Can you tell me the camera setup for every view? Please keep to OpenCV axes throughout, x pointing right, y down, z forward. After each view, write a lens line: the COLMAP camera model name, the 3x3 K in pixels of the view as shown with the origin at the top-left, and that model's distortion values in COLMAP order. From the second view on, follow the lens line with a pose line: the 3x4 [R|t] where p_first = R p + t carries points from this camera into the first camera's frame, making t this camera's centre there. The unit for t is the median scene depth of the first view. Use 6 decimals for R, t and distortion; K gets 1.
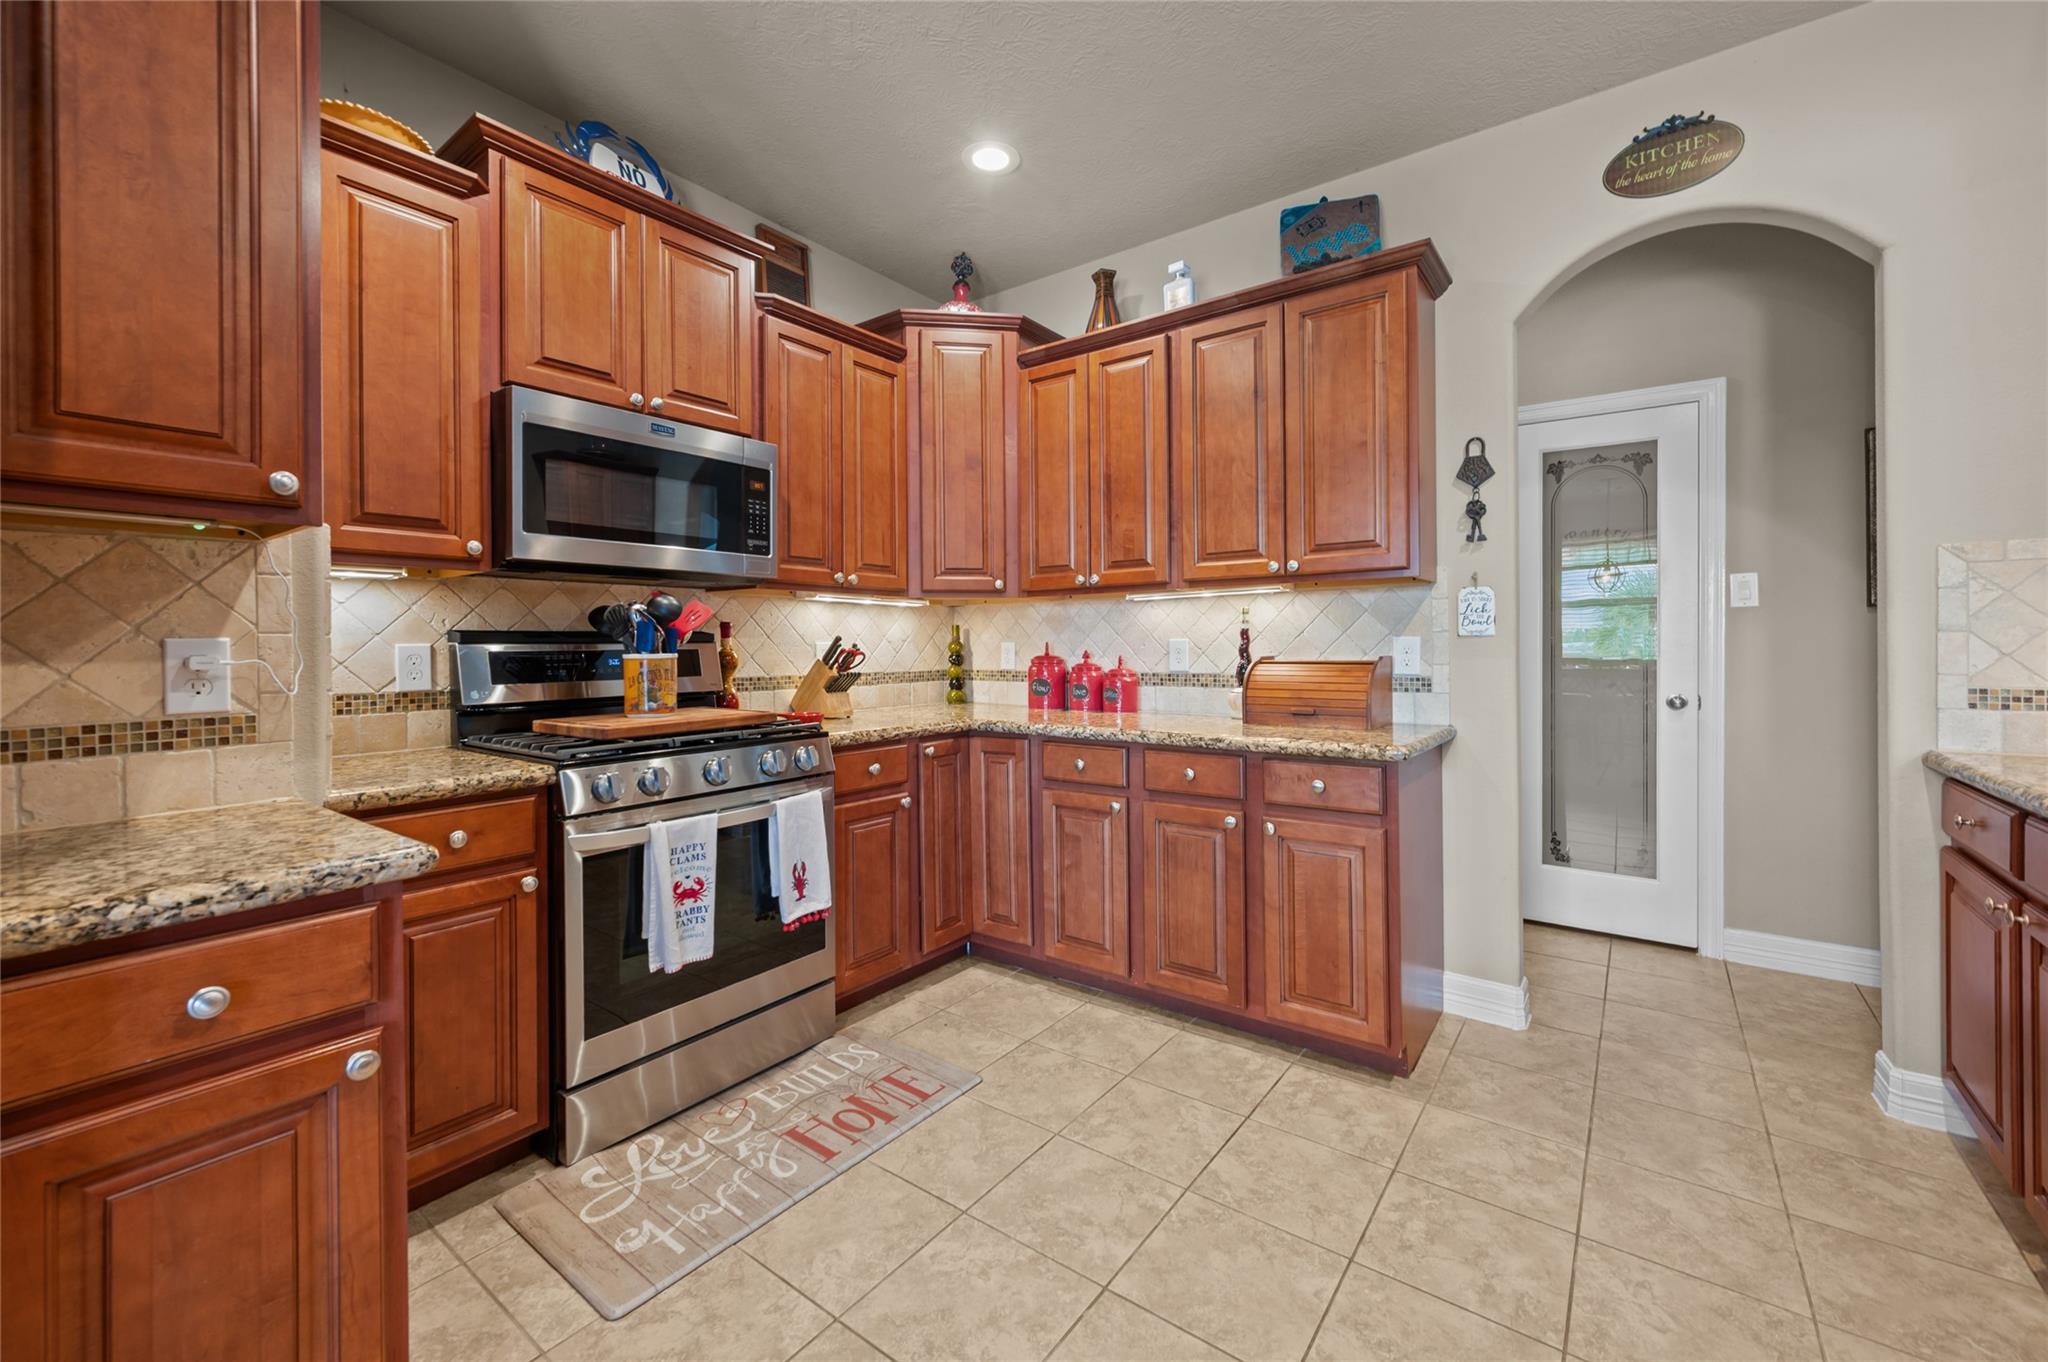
lens RADIAL K [[834.9, 0, 1011.6], [0, 834.9, 645.5], [0, 0, 1]] dist [0.000293, 0.000148]
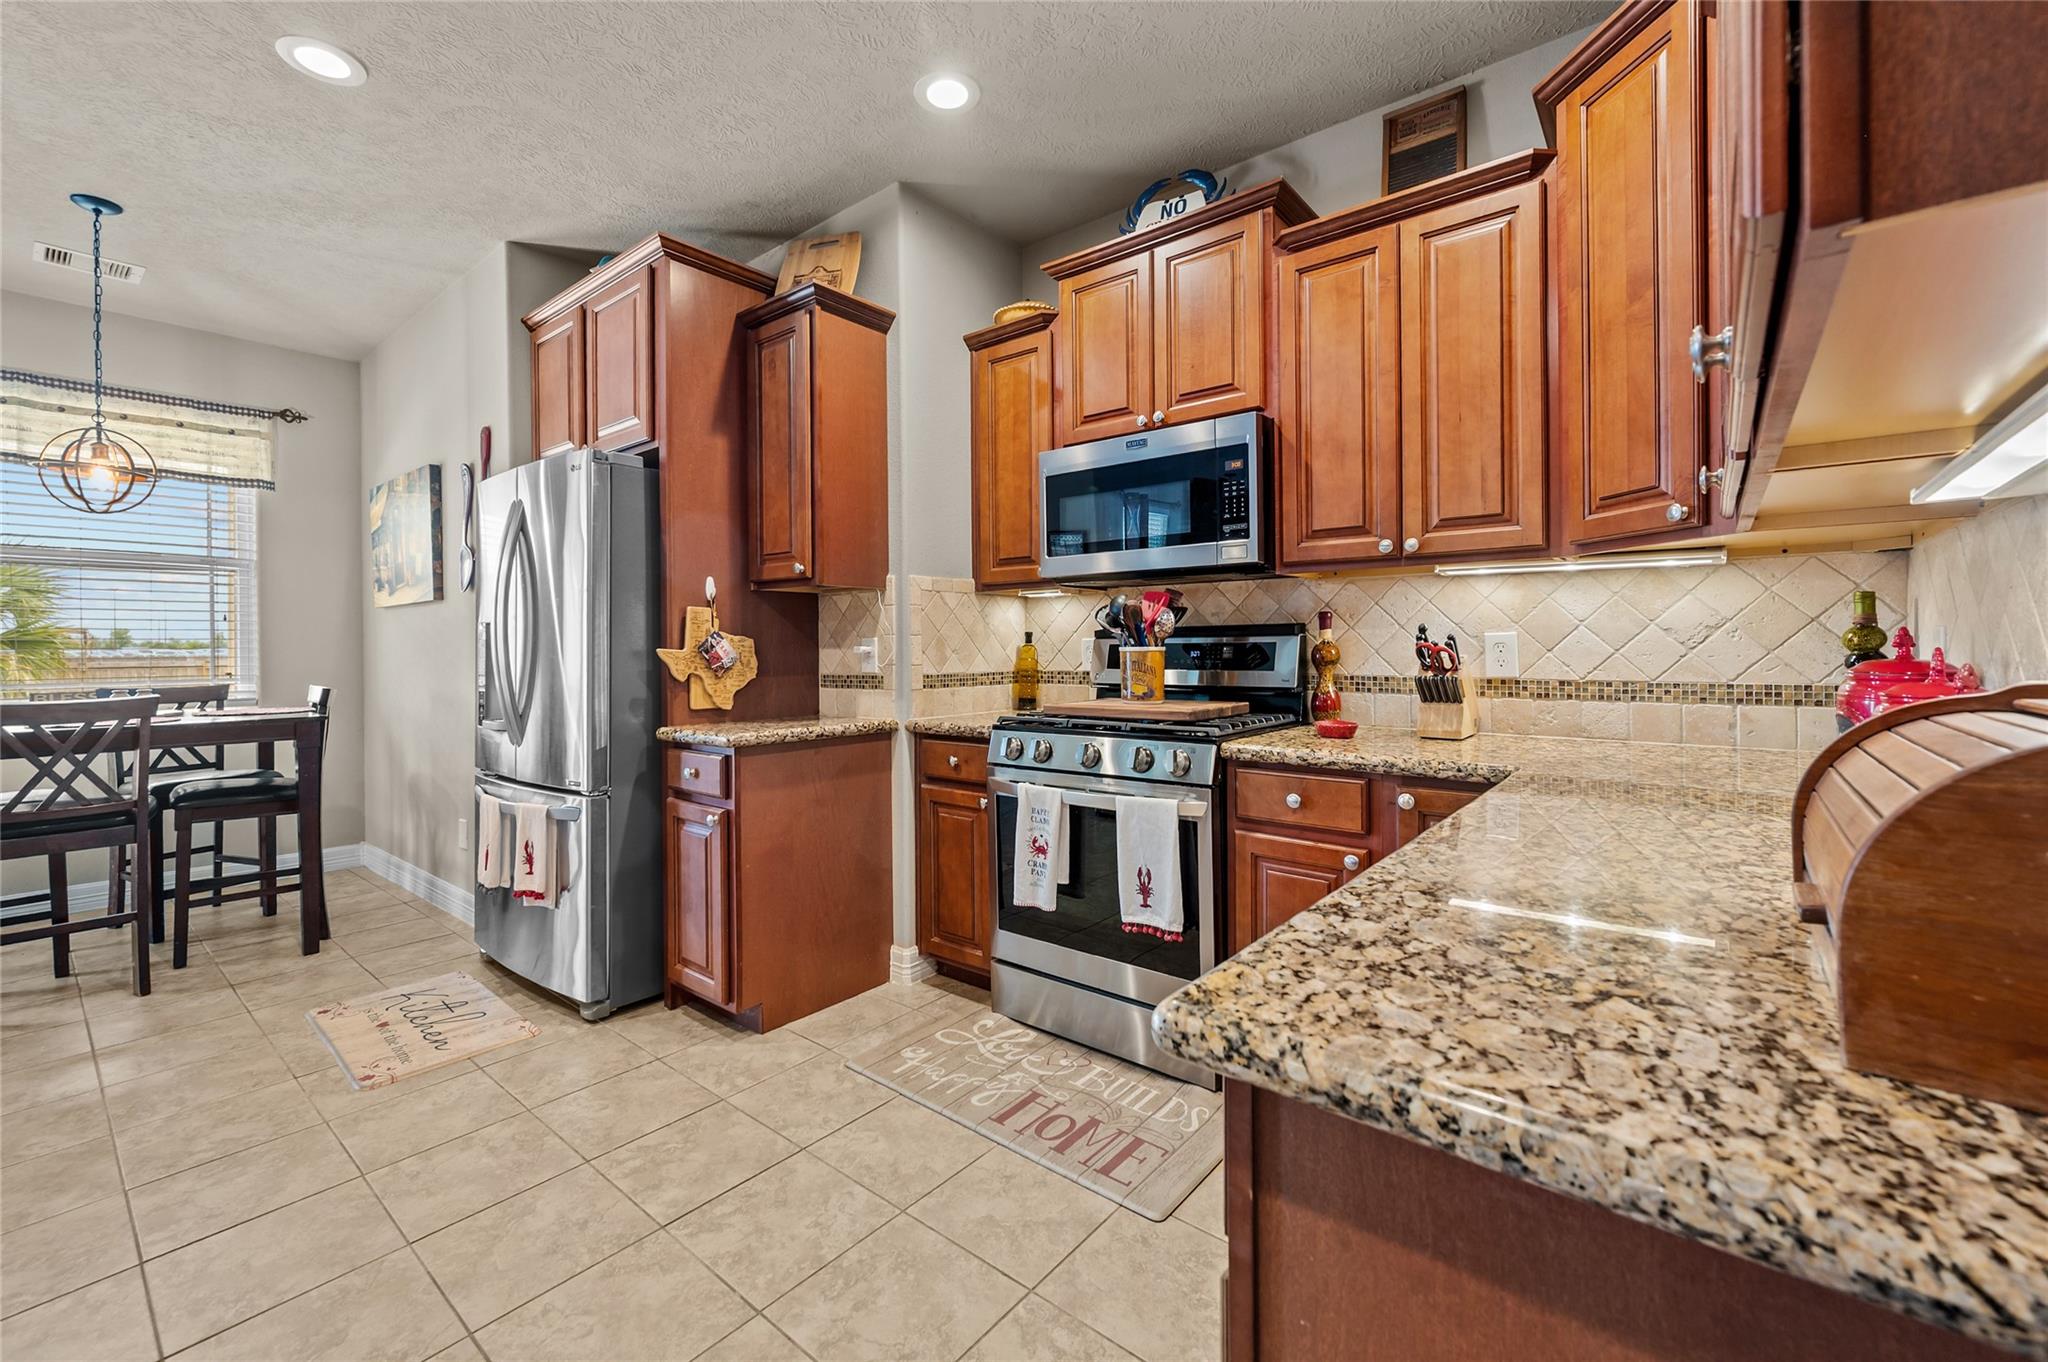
lens RADIAL K [[834.9, 0, 1011.6], [0, 834.9, 645.5], [0, 0, 1]] dist [0.000293, 0.000148]
pose [[-0.044172, 0.009703, -0.998977, 0.592960], [0.008174, 0.999923, 0.009351, -0.003173], [0.998991, -0.007752, -0.044248, 0.753747]]
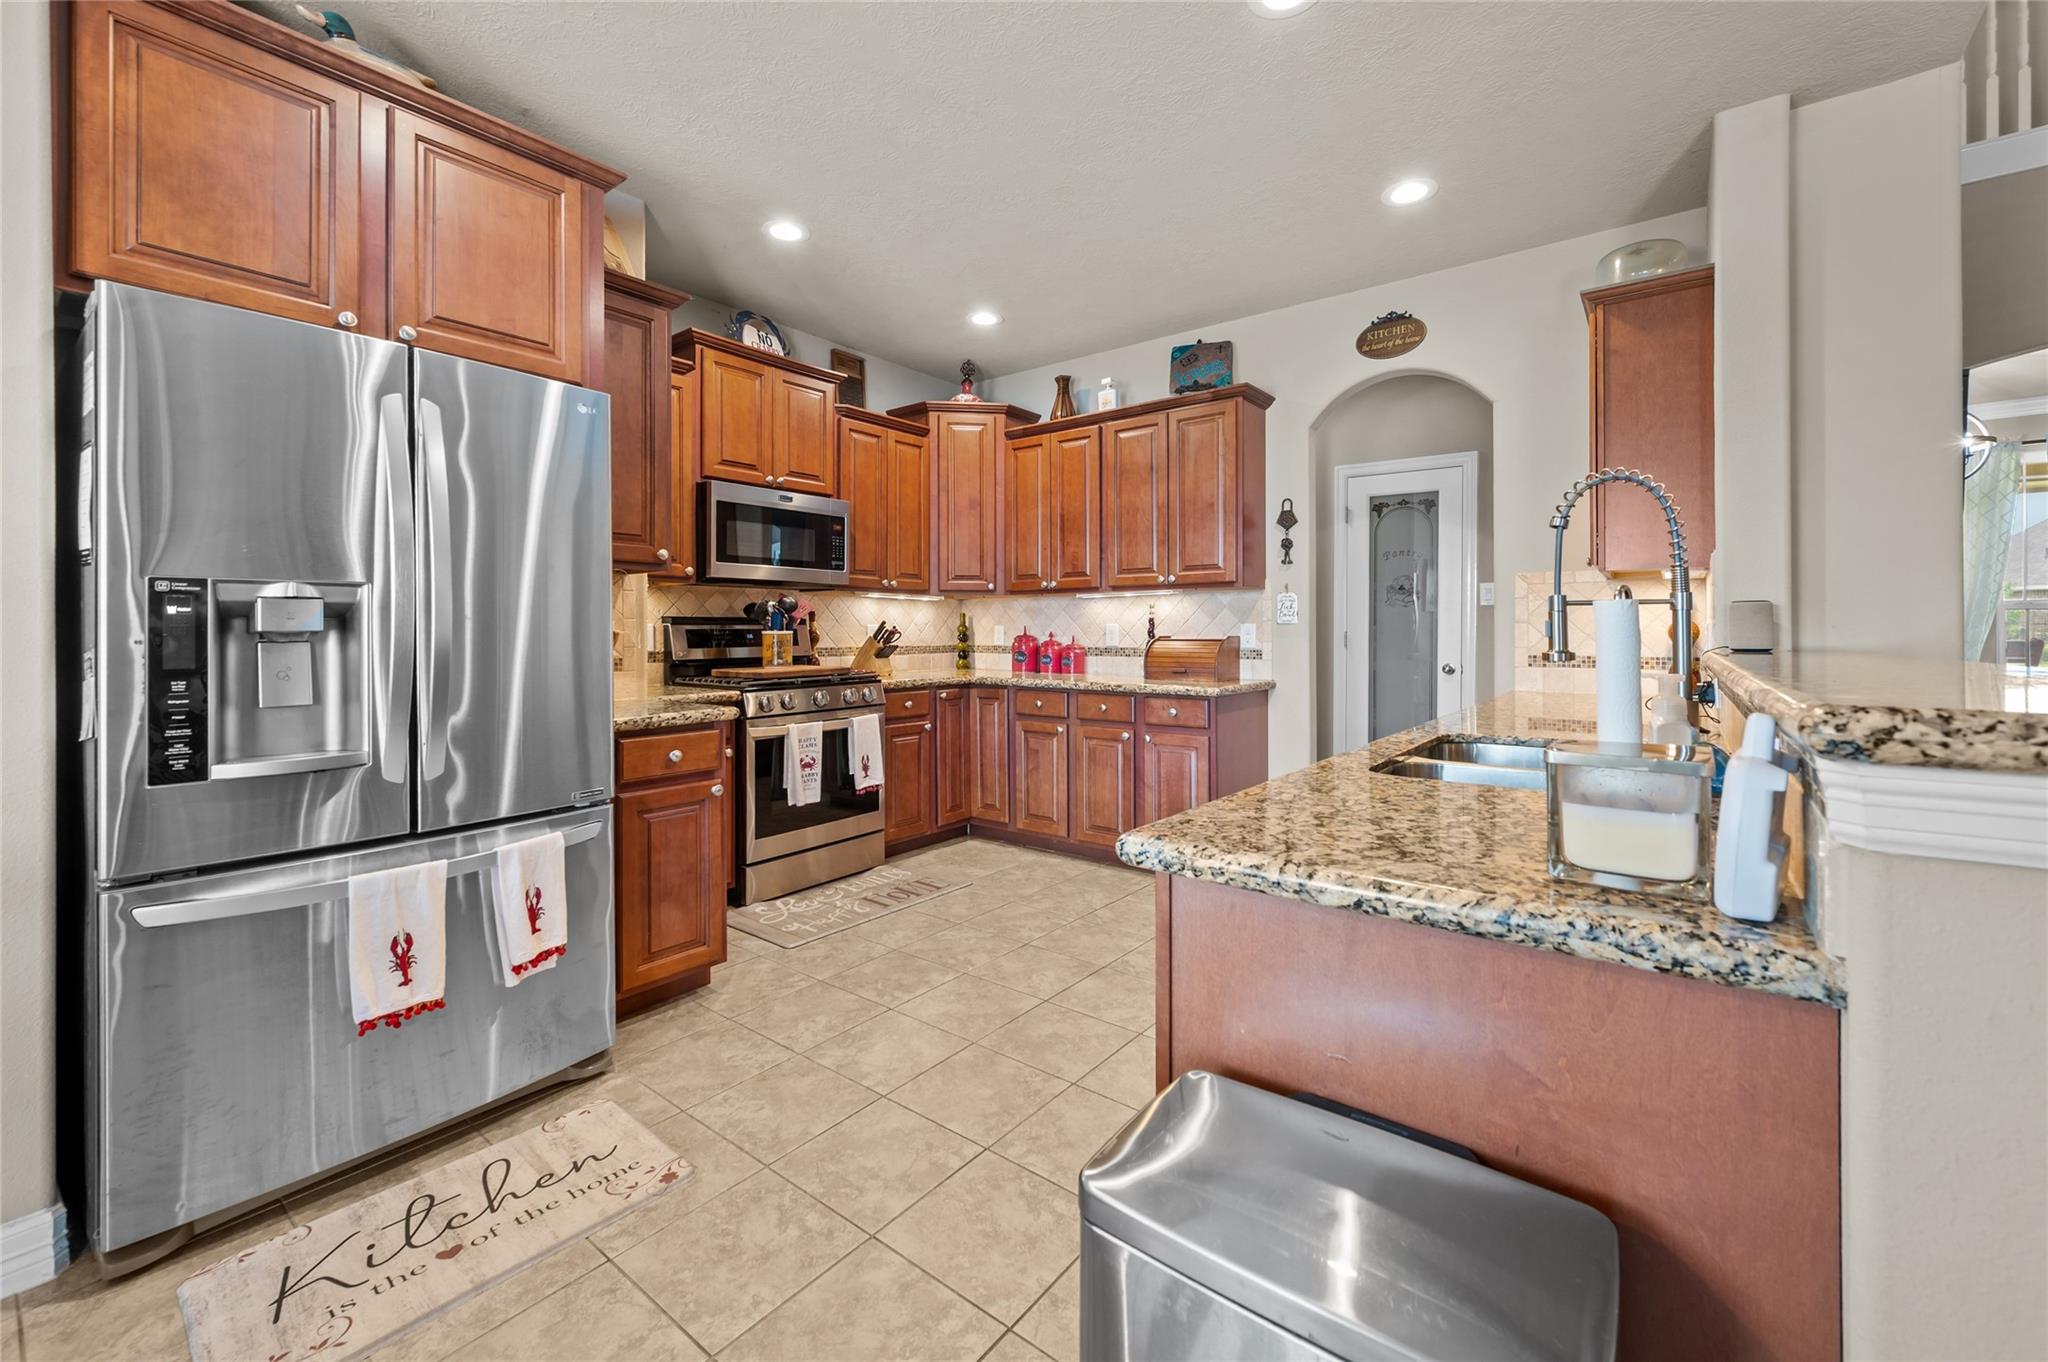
lens RADIAL K [[847.5, 0, 1010.4], [0, 847.5, 630.6], [0, 0, 1]] dist [0.000133, 0.000023]
pose [[0.999719, 0.006568, -0.022794, 0.064437], [-0.006532, 0.999977, 0.001651, 0.002630], [0.022804, -0.001501, 0.999739, -0.597465]]
